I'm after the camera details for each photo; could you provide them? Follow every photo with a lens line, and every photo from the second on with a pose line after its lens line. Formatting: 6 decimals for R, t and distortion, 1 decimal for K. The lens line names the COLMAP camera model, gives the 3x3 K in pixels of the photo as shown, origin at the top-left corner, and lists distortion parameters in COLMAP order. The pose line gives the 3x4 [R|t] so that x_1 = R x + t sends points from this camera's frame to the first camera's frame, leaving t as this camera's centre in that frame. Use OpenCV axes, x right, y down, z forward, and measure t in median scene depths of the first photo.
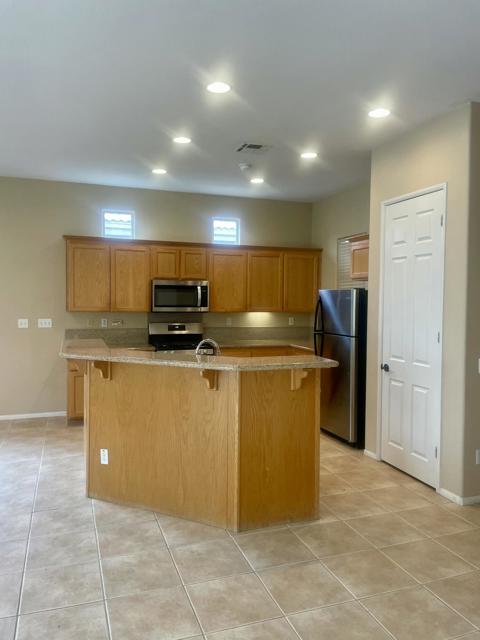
lens RADIAL K [[487.8, 0, 240.9], [0, 487.8, 315.5], [0, 0, 1]] dist [0.079004, -0.111338]
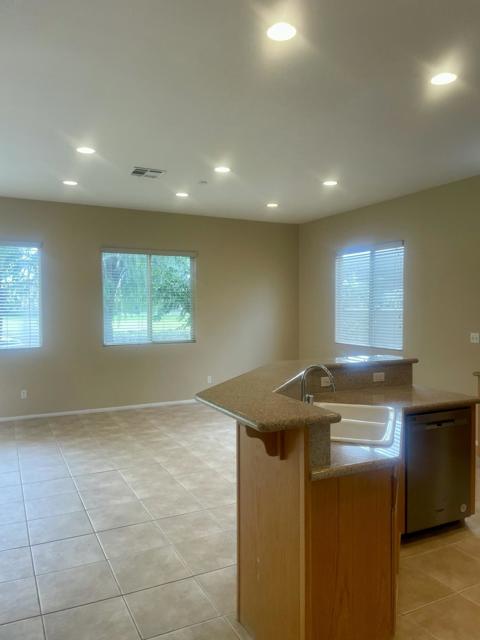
lens RADIAL K [[487.8, 0, 247.6], [0, 487.8, 316.0], [0, 0, 1]] dist [0.079004, -0.111338]
pose [[0.128281, 0.014068, -0.991638, 0.574720], [-0.034089, 0.999371, 0.009768, -0.026377], [0.991152, 0.032550, 0.128680, 0.699272]]
